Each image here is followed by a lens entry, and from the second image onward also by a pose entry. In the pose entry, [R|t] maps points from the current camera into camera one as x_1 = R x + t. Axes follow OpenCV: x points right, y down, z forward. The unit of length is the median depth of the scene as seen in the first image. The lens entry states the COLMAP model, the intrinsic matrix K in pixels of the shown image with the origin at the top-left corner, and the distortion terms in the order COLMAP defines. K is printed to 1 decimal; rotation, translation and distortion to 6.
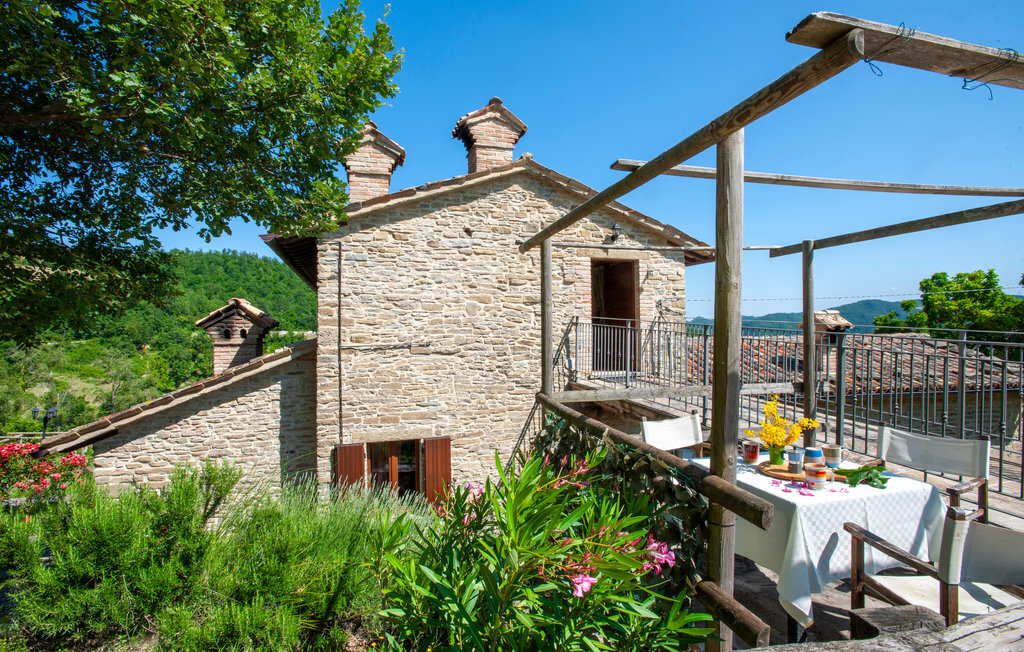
lens RADIAL K [[488.4, 0, 512.0], [0, 488.4, 326.0], [0, 0, 1]] dist [-0.071108, 0.018756]
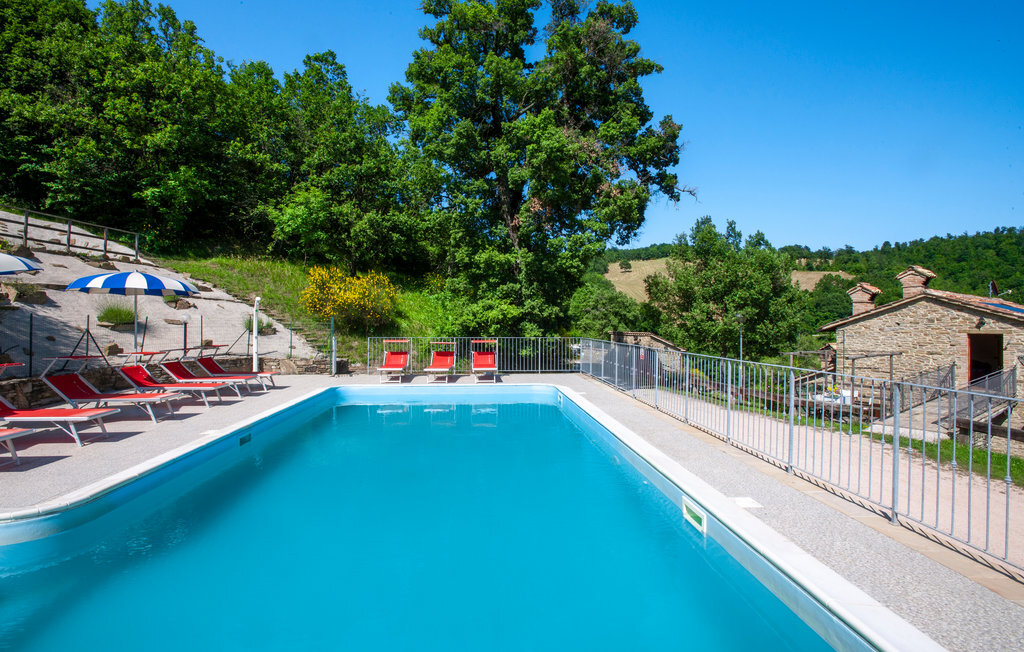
lens RADIAL K [[488.4, 0, 512.0], [0, 488.4, 326.0], [0, 0, 1]] dist [-0.071108, 0.018756]
pose [[0.204100, 0.013935, -0.978851, 1.611700], [0.005677, 0.999865, 0.015417, -0.203090], [0.978934, -0.008704, 0.203993, -1.222025]]
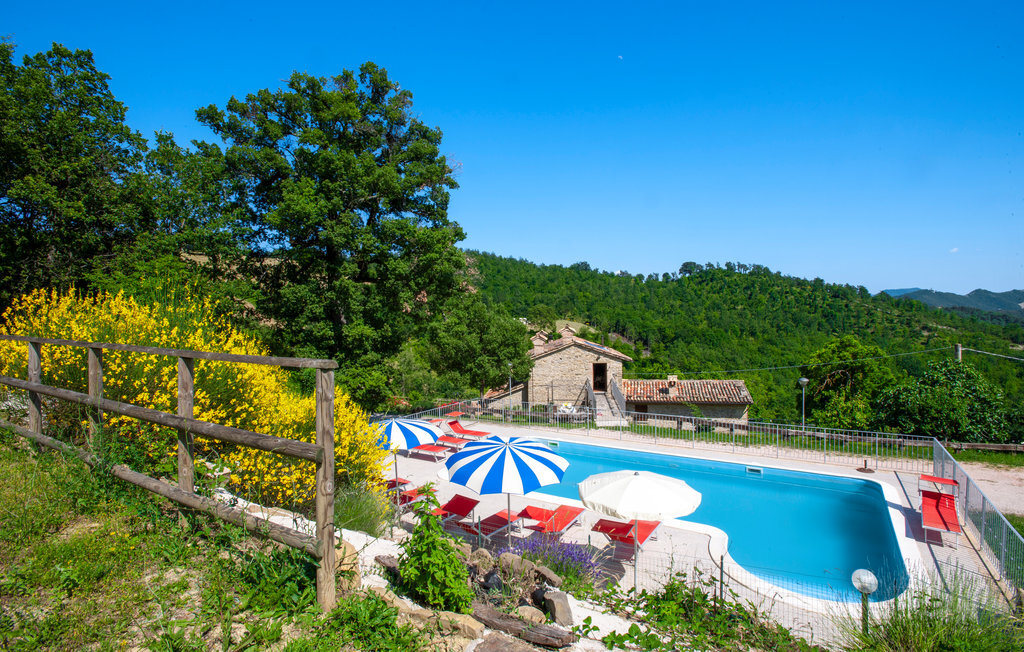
lens RADIAL K [[488.4, 0, 512.0], [0, 488.4, 326.0], [0, 0, 1]] dist [-0.071108, 0.018756]
pose [[0.913535, 0.000511, -0.406760, 1.120232], [0.016168, 0.999163, 0.037567, -0.574504], [0.406439, -0.040895, 0.912762, -2.730114]]
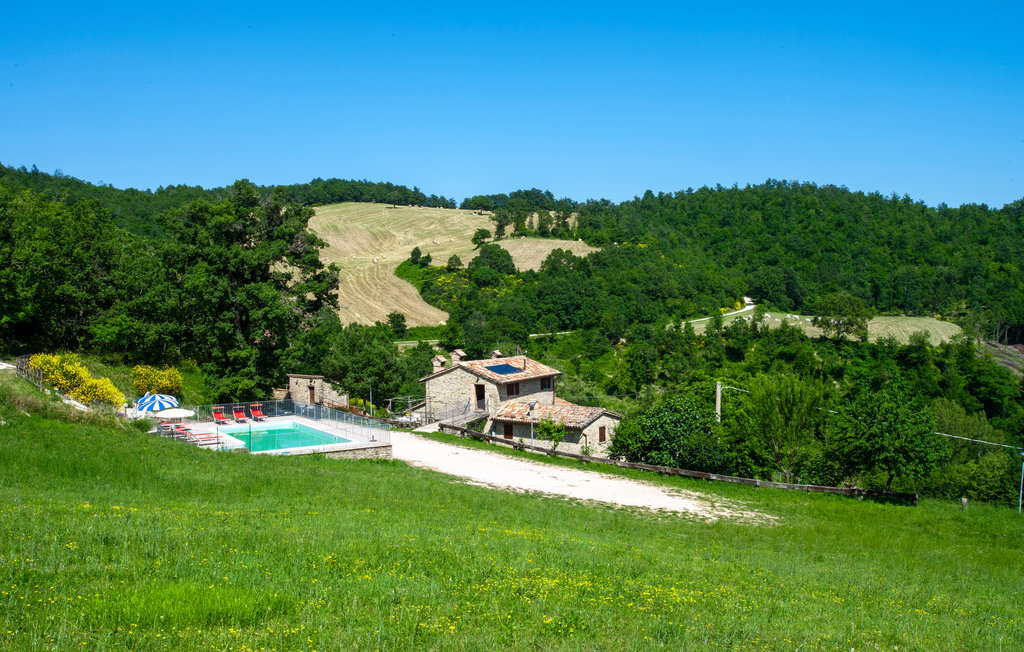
lens RADIAL K [[893.1, 0, 514.7], [0, 893.1, 353.6], [0, 0, 1]] dist [-0.000025, 0.001899]
pose [[0.647126, 0.043554, -0.761138, 6.227181], [0.015922, 0.997377, 0.070610, -0.935346], [0.762217, -0.057812, 0.644735, -3.718287]]
